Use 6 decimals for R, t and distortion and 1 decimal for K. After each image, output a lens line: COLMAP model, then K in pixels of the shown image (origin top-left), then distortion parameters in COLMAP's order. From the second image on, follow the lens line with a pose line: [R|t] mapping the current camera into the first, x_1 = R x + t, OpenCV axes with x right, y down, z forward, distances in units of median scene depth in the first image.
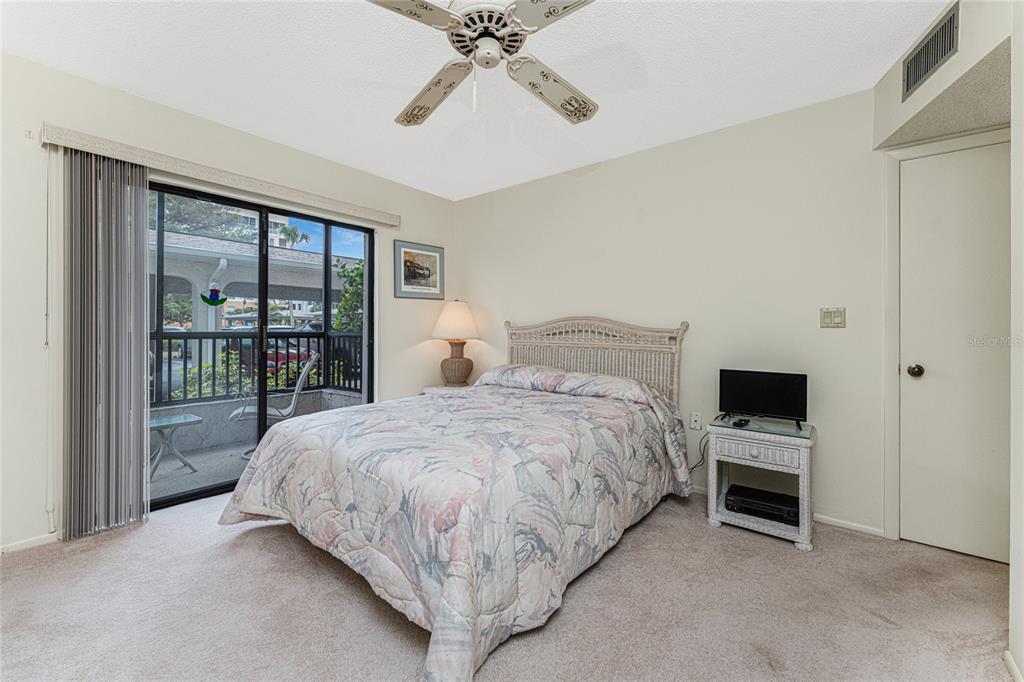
lens RADIAL K [[407.0, 0, 509.0], [0, 407.0, 343.5], [0, 0, 1]] dist [-0.001005, 0.000055]
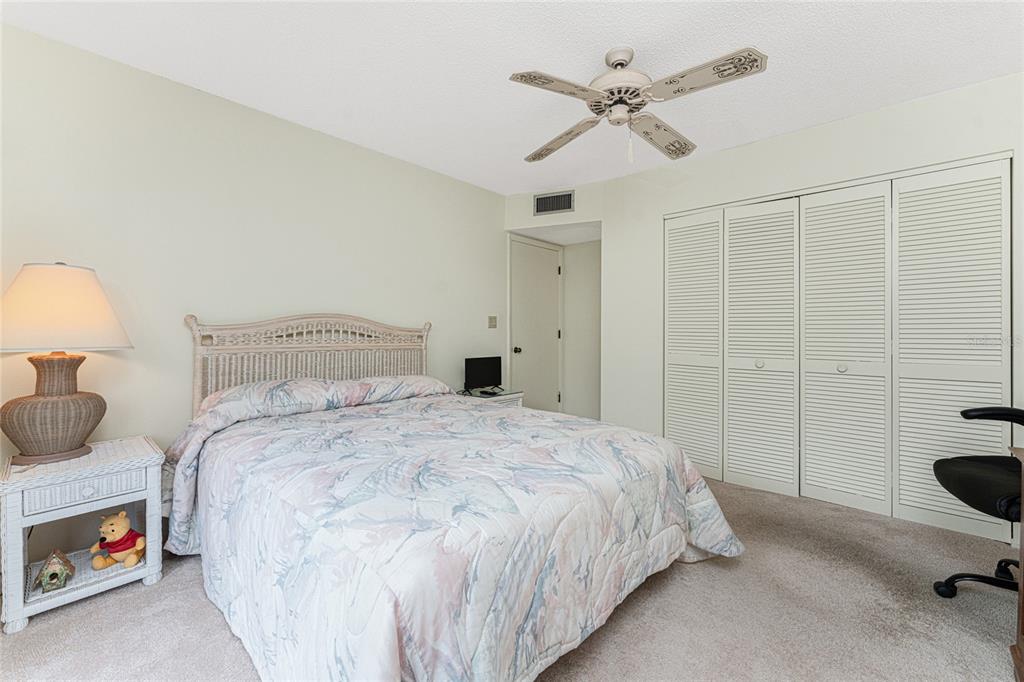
lens RADIAL K [[419.7, 0, 512.3], [0, 419.7, 330.4], [0, 0, 1]] dist [0.000288, 0.000042]
pose [[0.068187, -0.003214, 0.997667, -0.686116], [0.038710, 0.999250, 0.000573, -0.019308], [-0.996921, 0.038581, 0.068260, 0.603505]]
